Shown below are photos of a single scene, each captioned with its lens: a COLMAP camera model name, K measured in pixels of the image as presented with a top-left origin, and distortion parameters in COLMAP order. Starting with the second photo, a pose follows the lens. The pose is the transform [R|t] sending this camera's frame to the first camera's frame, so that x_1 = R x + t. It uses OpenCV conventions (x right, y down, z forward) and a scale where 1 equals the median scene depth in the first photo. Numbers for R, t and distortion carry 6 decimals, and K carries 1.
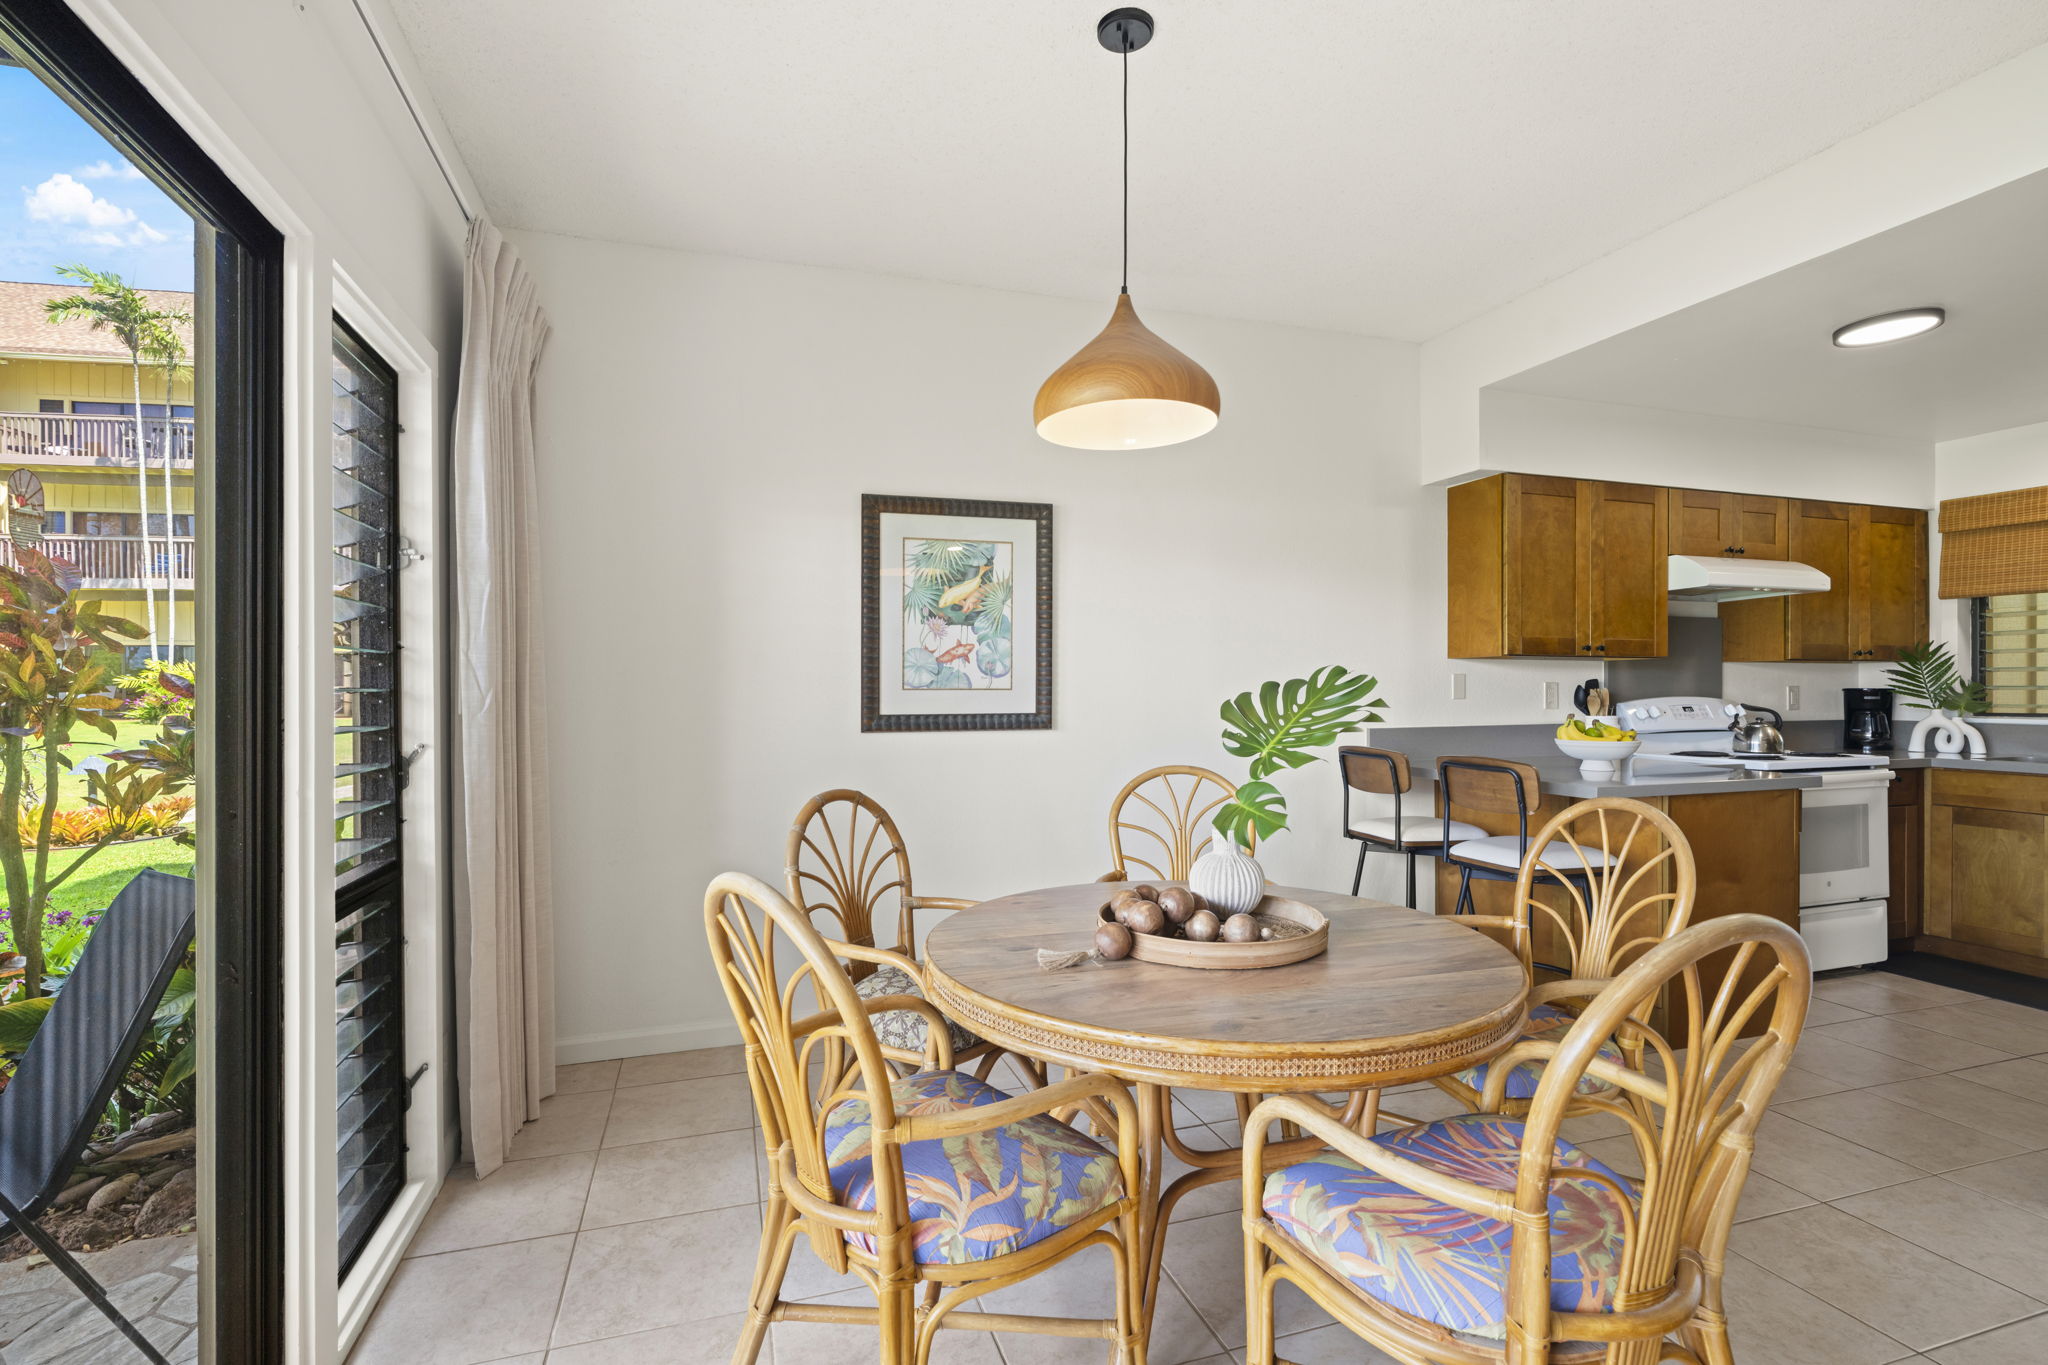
lens RADIAL K [[961.2, 0, 1001.6], [0, 961.2, 689.1], [0, 0, 1]] dist [0.001498, 0.001115]
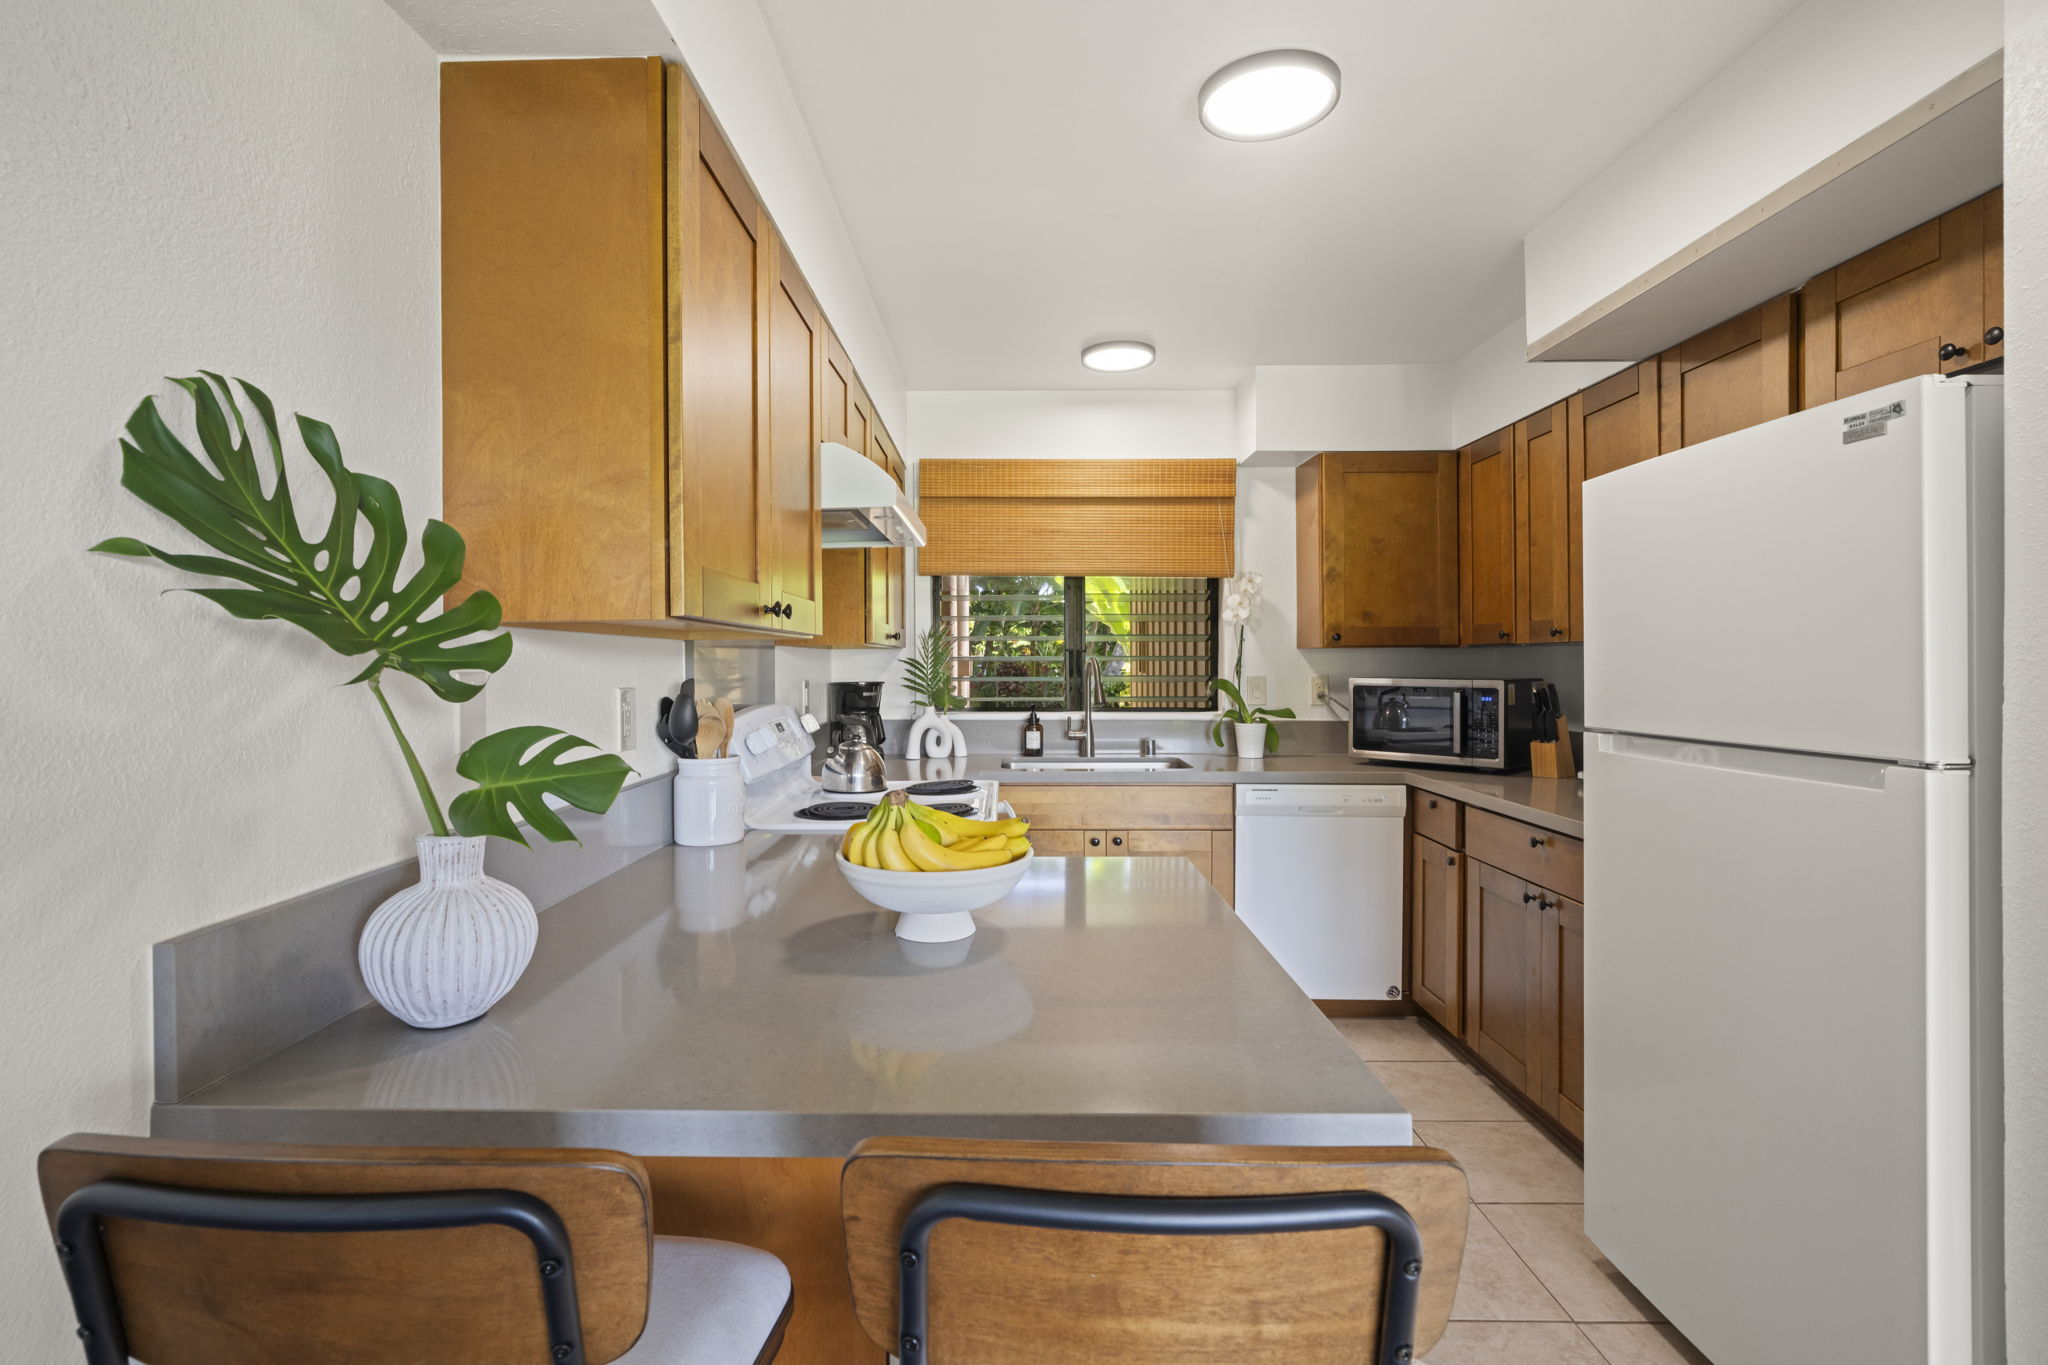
lens RADIAL K [[931.3, 0, 983.7], [0, 931.3, 656.7], [0, 0, 1]] dist [-0.000561, 0.000026]
pose [[0.325787, 0.003487, 0.945437, 0.234110], [0.005323, 0.999971, -0.005523, -0.018119], [-0.945428, 0.006832, 0.325759, 0.722251]]
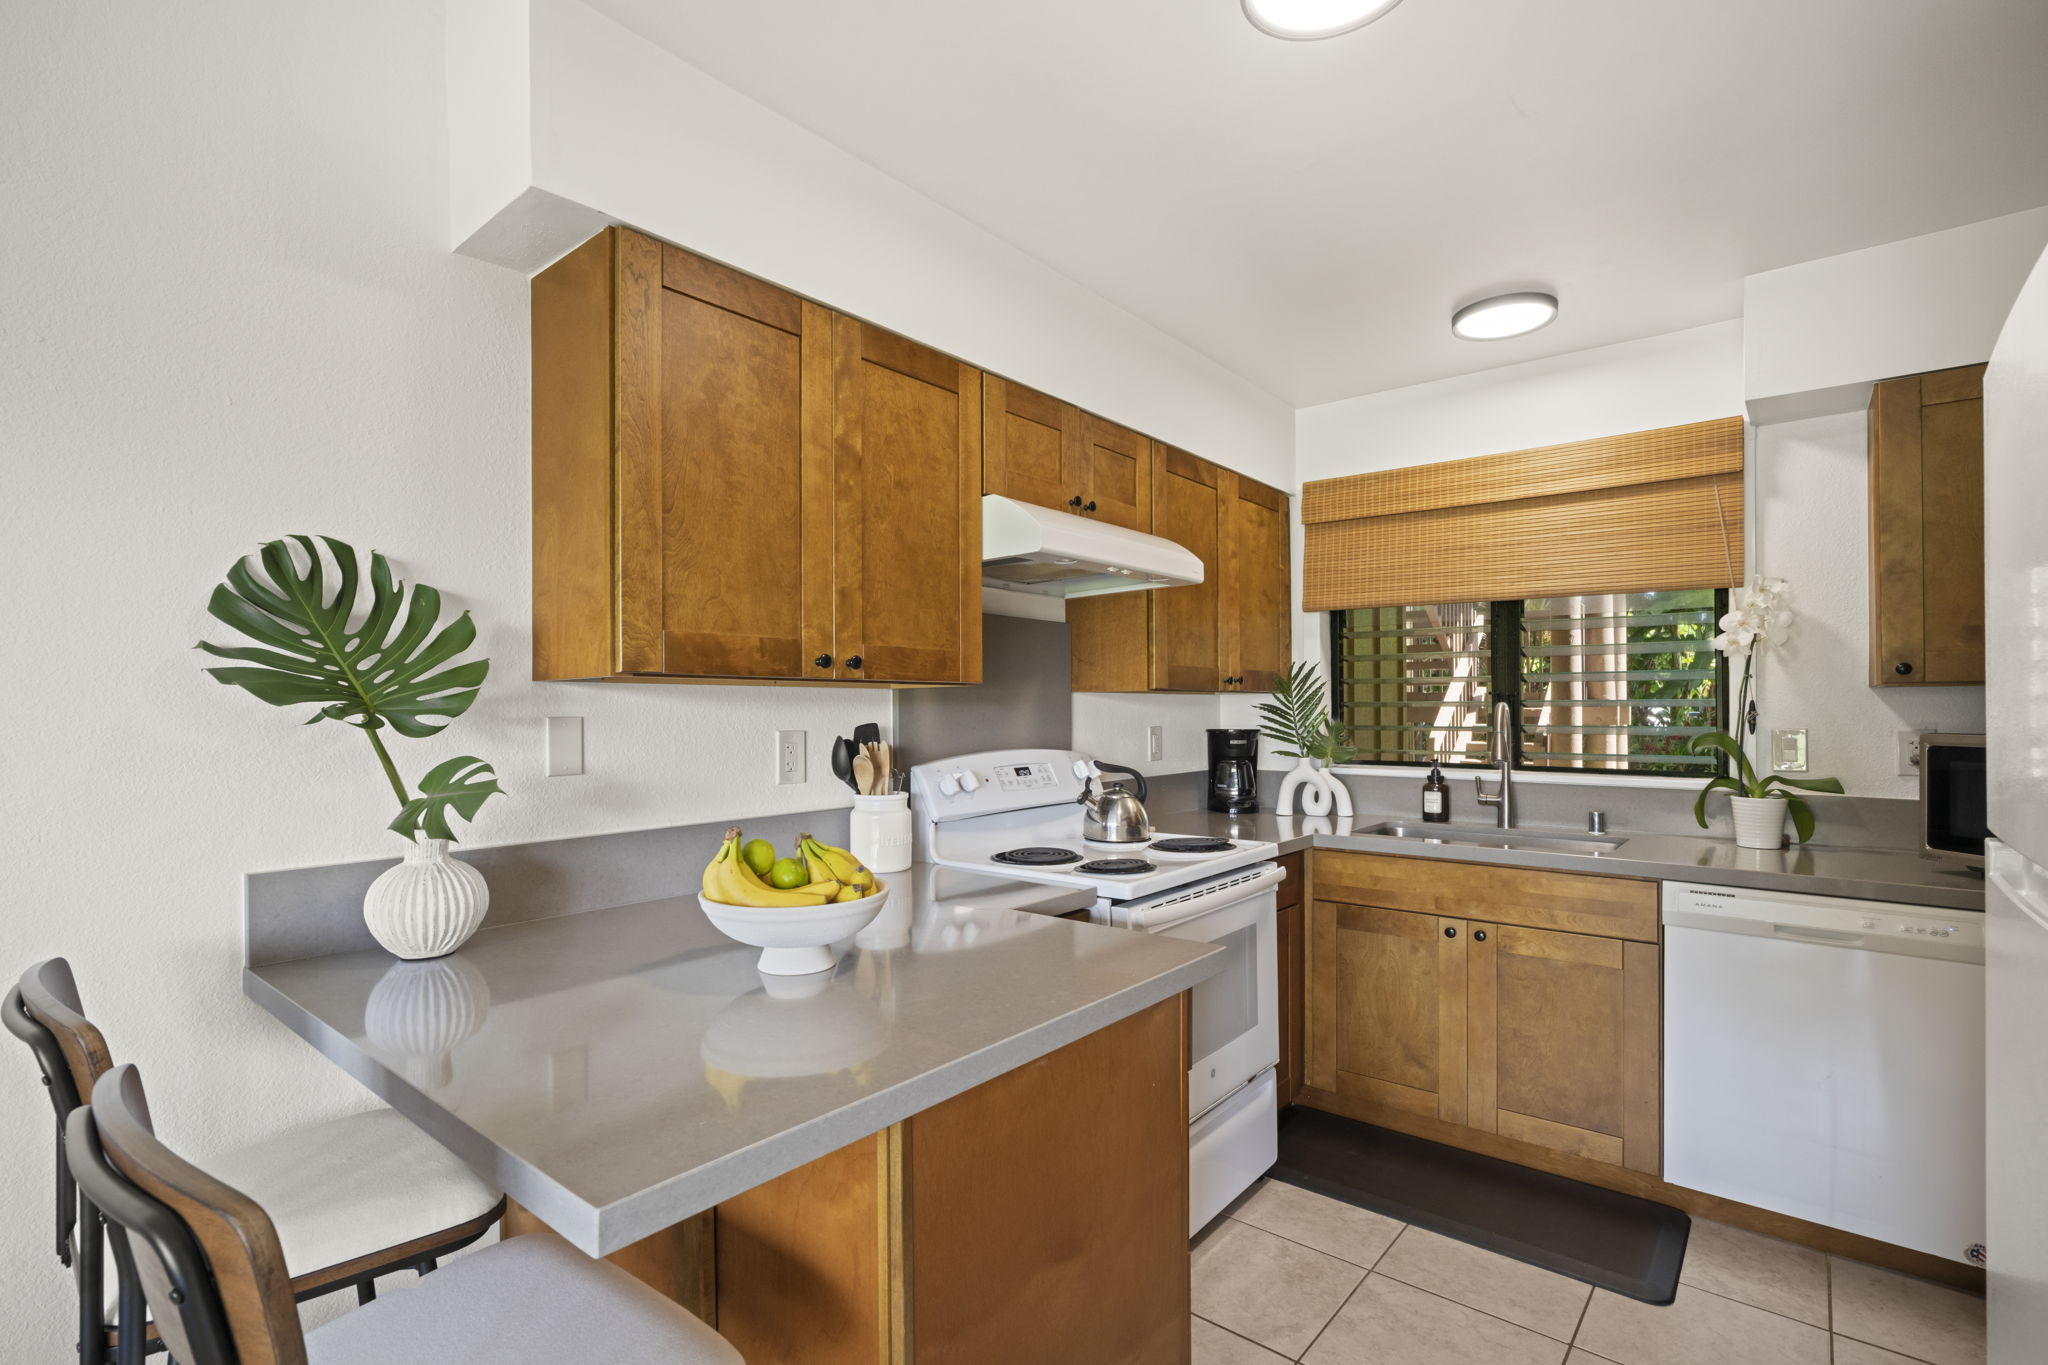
lens RADIAL K [[939.2, 0, 1023.2], [0, 939.2, 701.6], [0, 0, 1]] dist [-0.006602, -0.000013]
pose [[0.845124, 0.000649, 0.534570, 0.413189], [0.005033, 0.999945, -0.009171, -0.017556], [-0.534547, 0.010441, 0.845074, 0.521454]]
